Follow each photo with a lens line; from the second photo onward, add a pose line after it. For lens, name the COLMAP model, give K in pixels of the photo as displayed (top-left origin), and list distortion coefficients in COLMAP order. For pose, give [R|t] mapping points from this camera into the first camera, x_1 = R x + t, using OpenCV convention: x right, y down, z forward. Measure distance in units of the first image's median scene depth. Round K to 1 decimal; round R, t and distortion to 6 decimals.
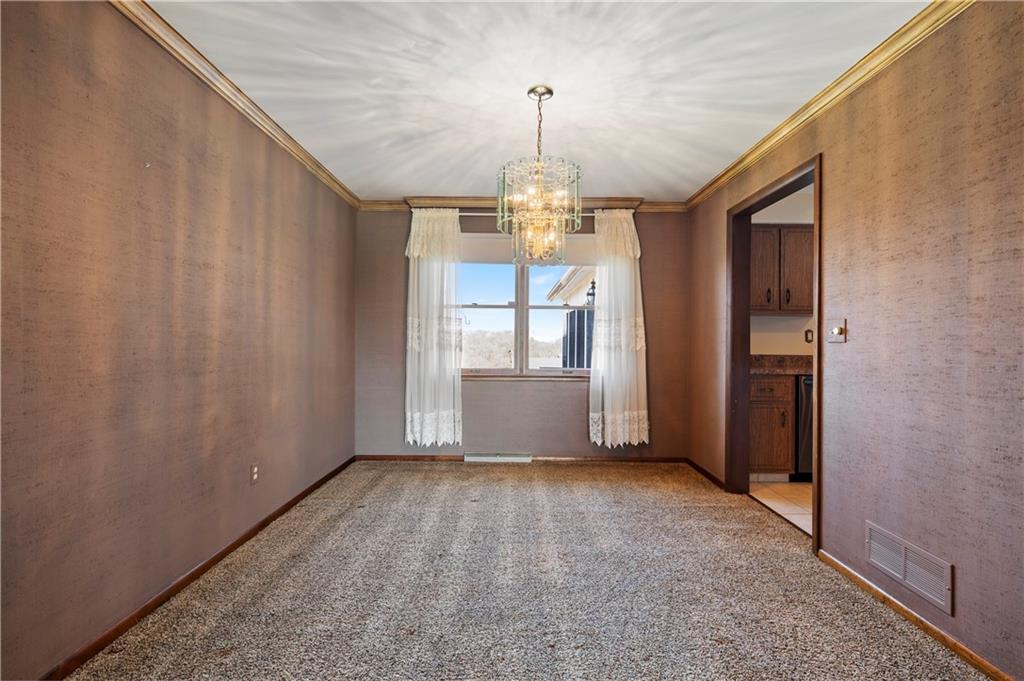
lens RADIAL K [[433.3, 0, 513.6], [0, 433.3, 342.1], [0, 0, 1]] dist [-0.001027, -0.000081]
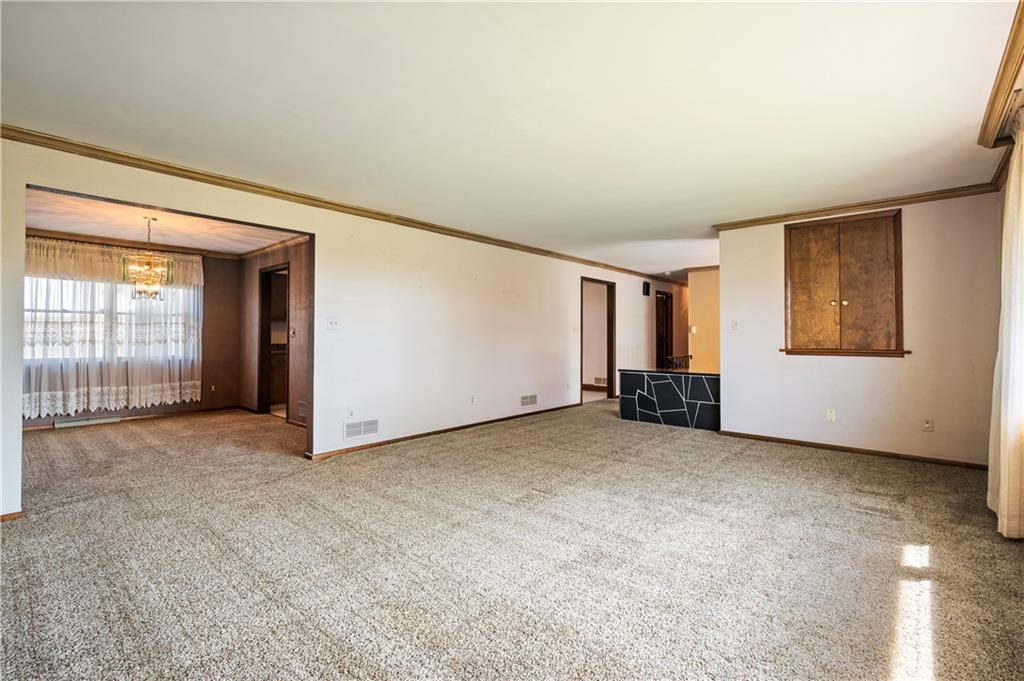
lens RADIAL K [[458.1, 0, 510.9], [0, 458.1, 337.0], [0, 0, 1]] dist [-0.002266, -0.000072]
pose [[0.661481, 0.004334, 0.749950, -0.289970], [-0.000635, 0.999986, -0.005219, 0.008248], [-0.749962, 0.002976, 0.661474, -1.175771]]
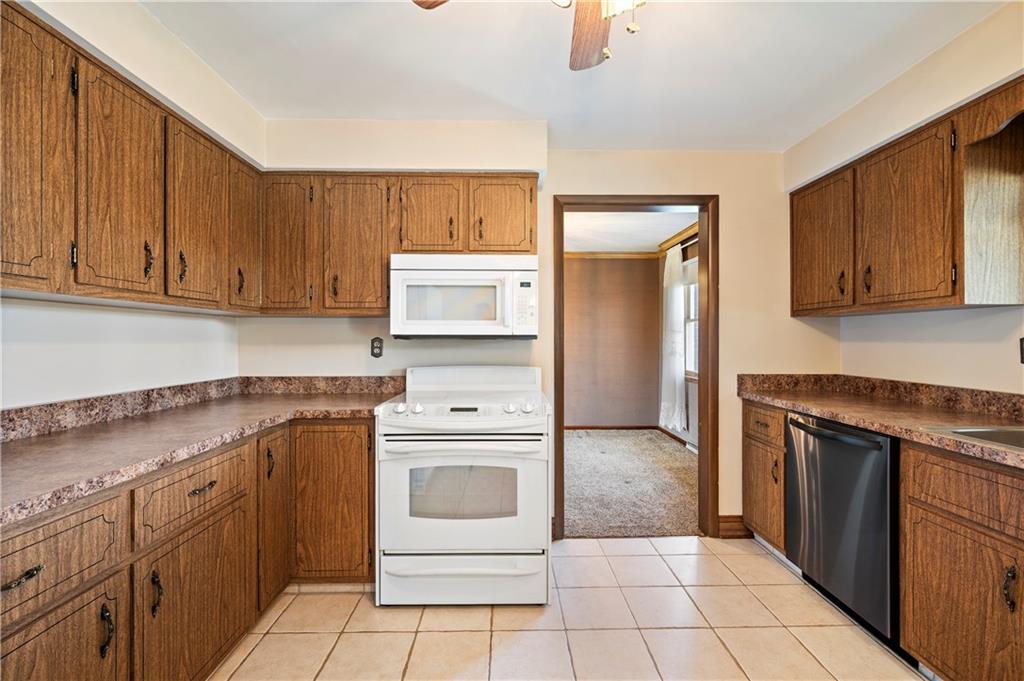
lens RADIAL K [[433.3, 0, 513.8], [0, 433.3, 340.1], [0, 0, 1]] dist [-0.001027, -0.000081]
pose [[0.018623, -0.003660, -0.999820, 1.311179], [0.002941, 0.999989, -0.003606, -0.028668], [0.999822, -0.002873, 0.018633, 0.577296]]
